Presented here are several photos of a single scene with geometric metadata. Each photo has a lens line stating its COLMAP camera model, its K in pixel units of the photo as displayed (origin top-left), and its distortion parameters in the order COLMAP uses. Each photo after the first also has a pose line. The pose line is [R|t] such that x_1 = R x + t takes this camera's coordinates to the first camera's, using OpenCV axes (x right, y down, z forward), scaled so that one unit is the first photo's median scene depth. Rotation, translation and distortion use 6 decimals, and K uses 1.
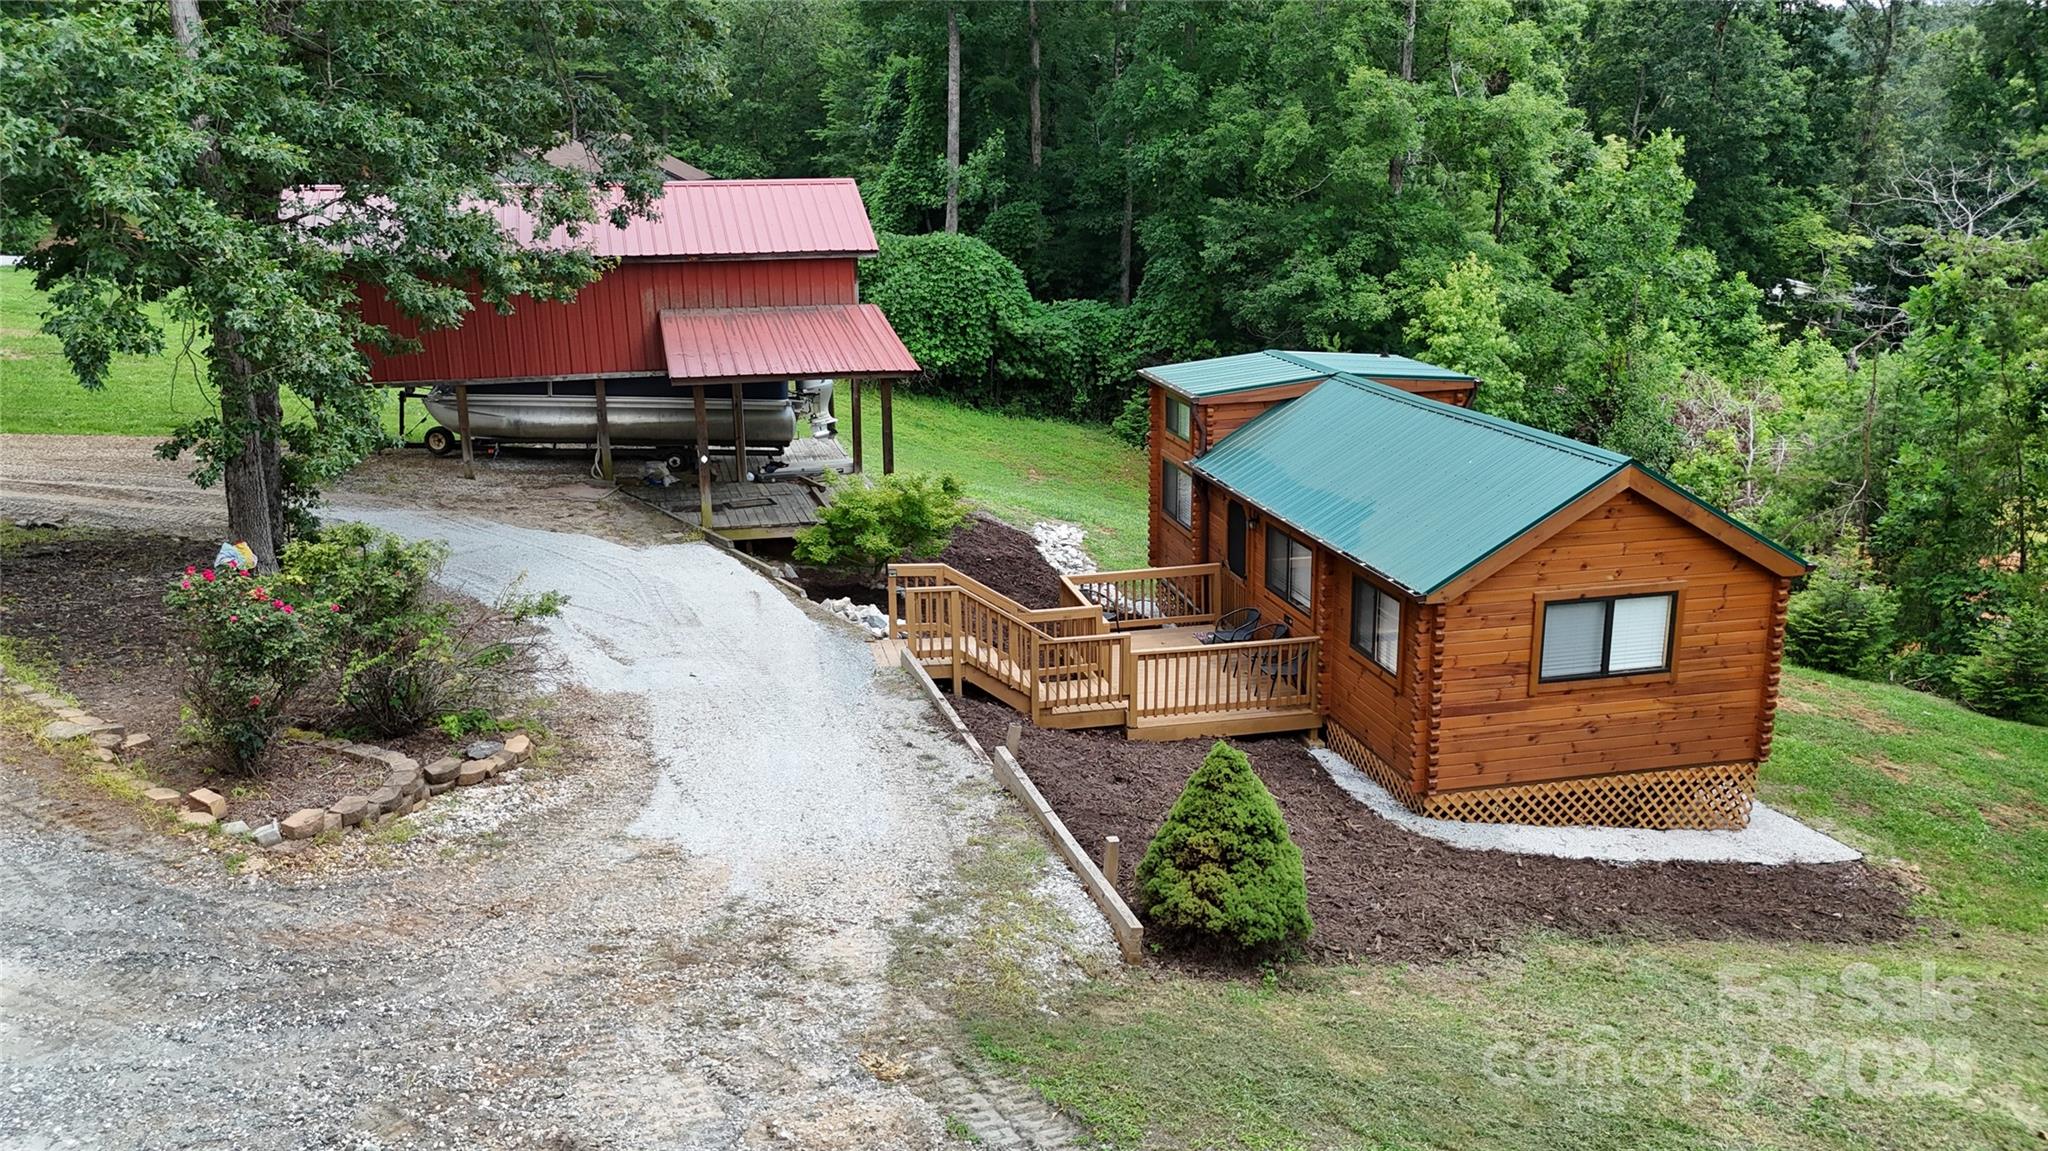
lens RADIAL K [[1481.7, 0, 1039.1], [0, 1481.7, 568.5], [0, 0, 1]] dist [0.011870, -0.000166]
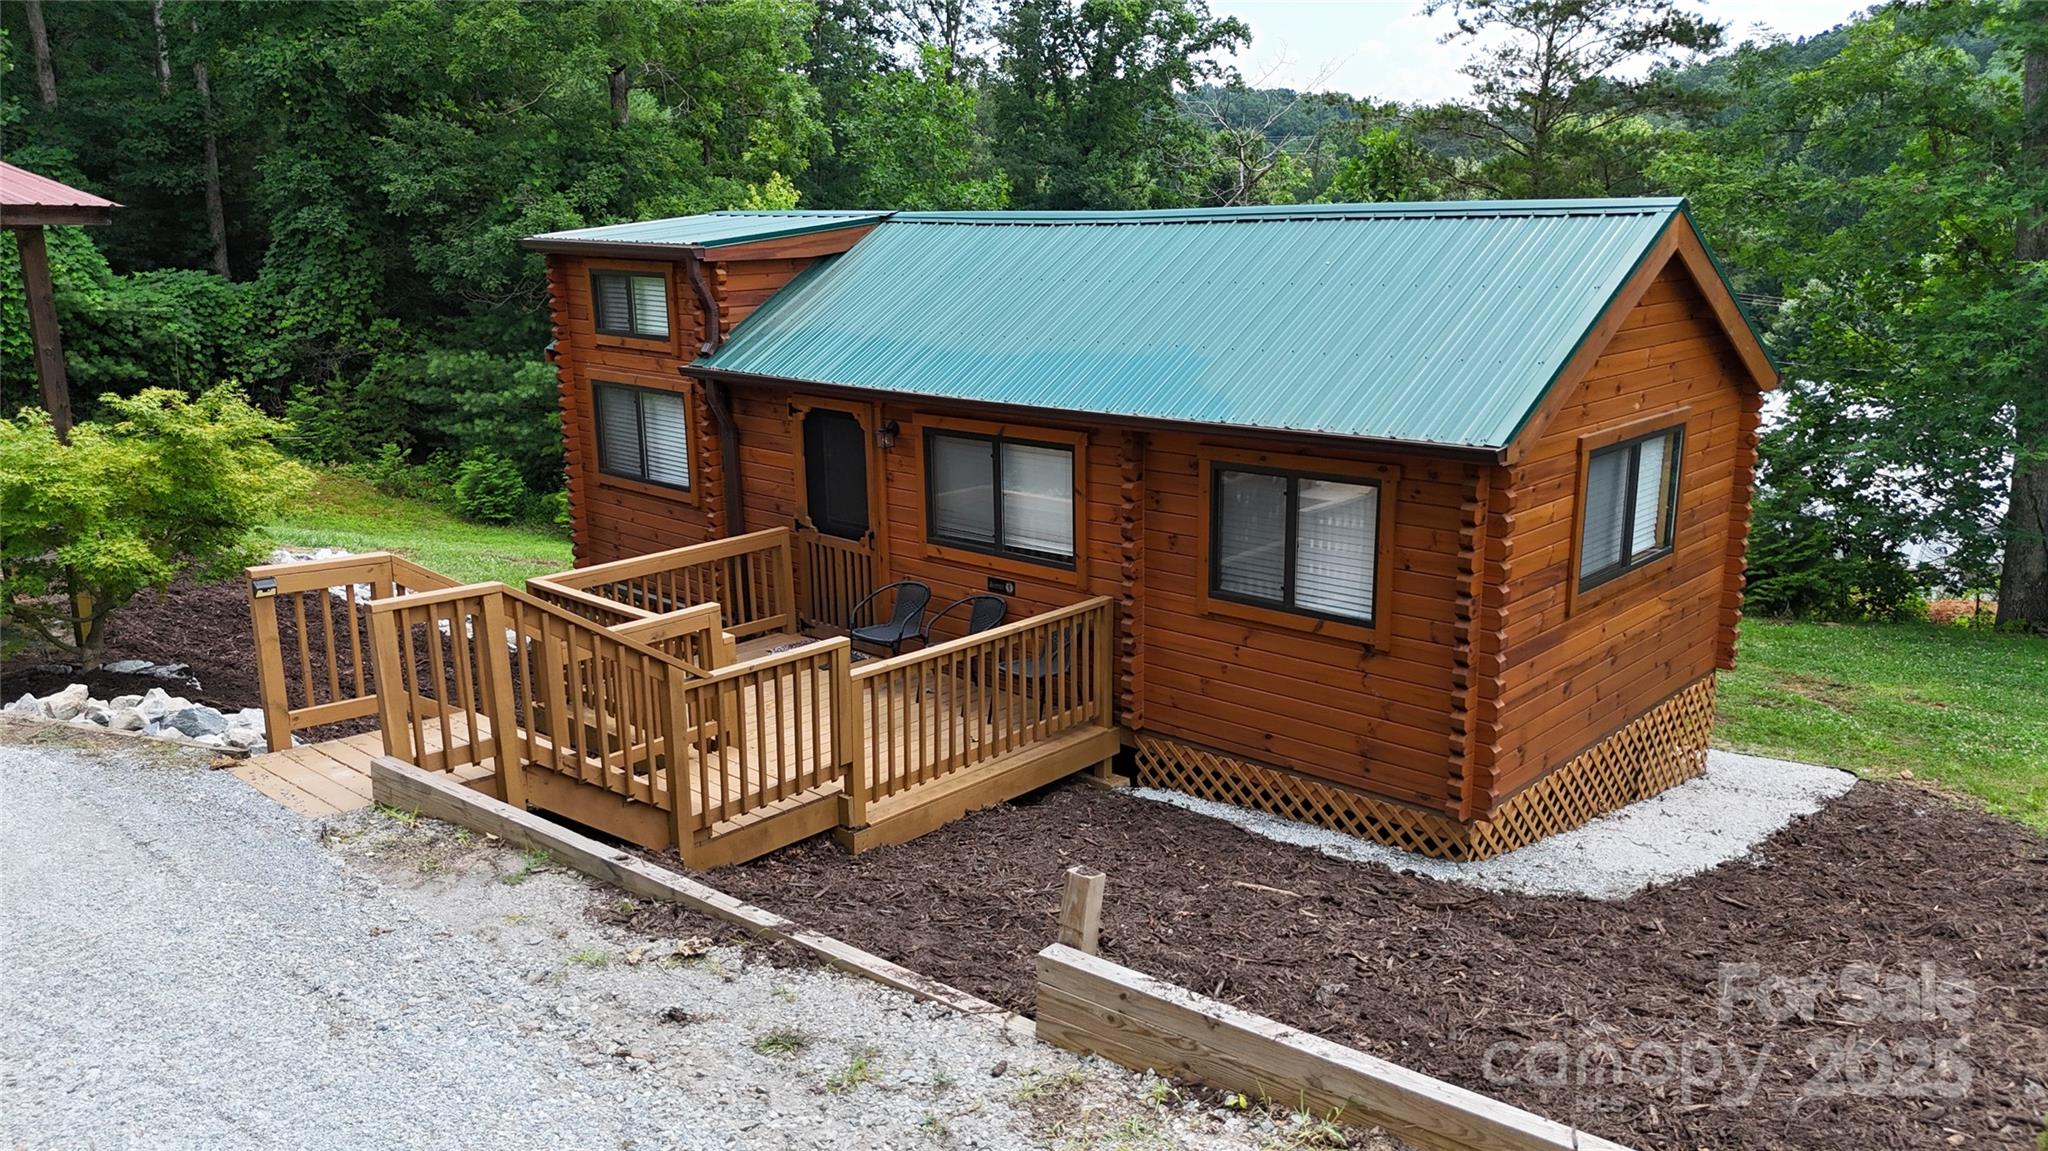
lens RADIAL K [[1481.7, 0, 1039.1], [0, 1481.7, 568.5], [0, 0, 1]] dist [0.011870, -0.000166]
pose [[0.815112, -0.129669, 0.564605, -0.065770], [0.147484, 0.988962, 0.014208, 0.009933], [-0.560215, 0.071689, 0.825239, 0.231661]]
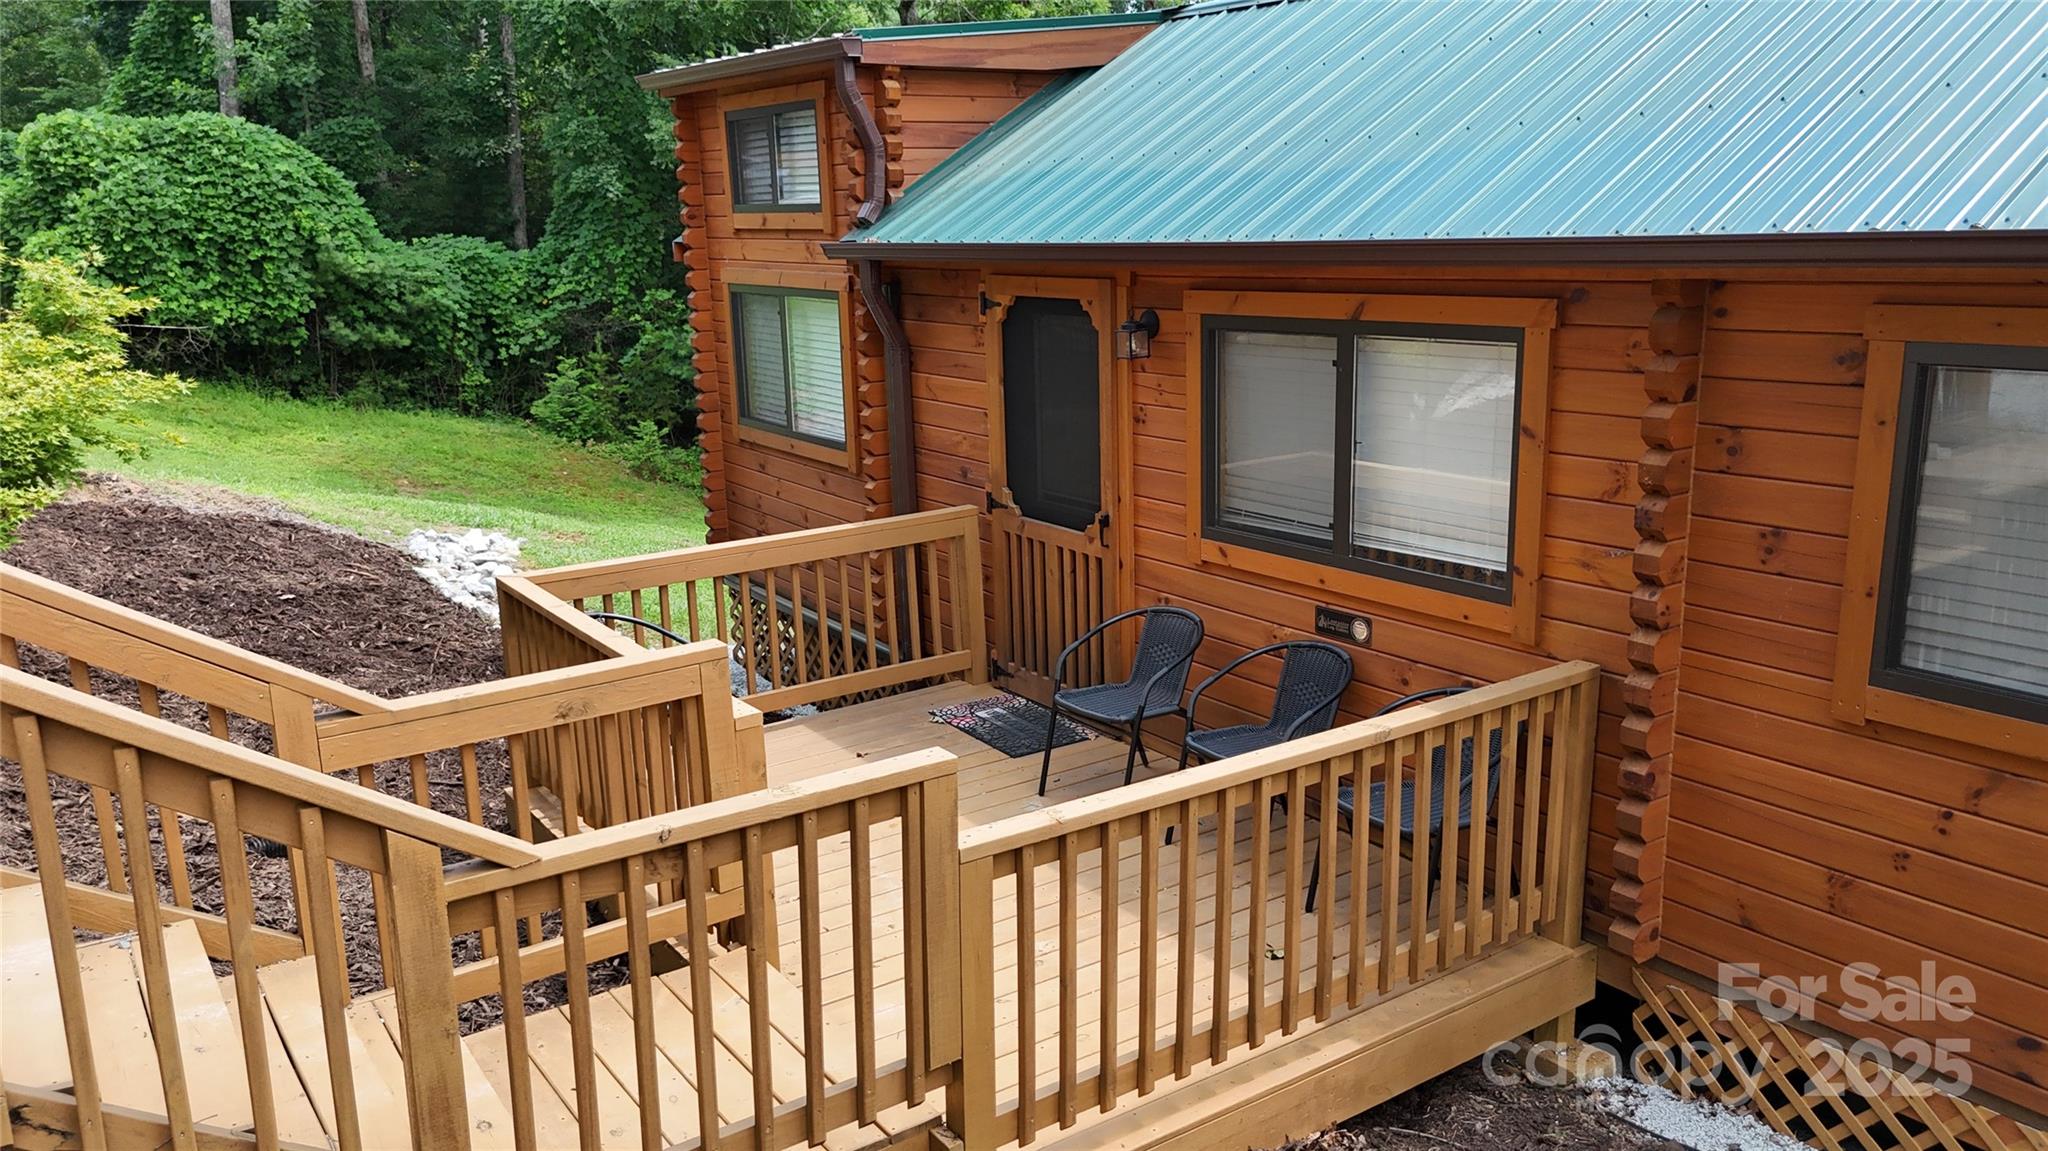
lens RADIAL K [[1493.0, 0, 1021.1], [0, 1493.0, 566.2], [0, 0, 1]] dist [0.059796, -0.052360]
pose [[0.925776, -0.090783, 0.367010, 0.000401], [0.107212, 0.993932, -0.024581, 0.010653], [-0.362552, 0.062104, 0.929892, 0.336603]]
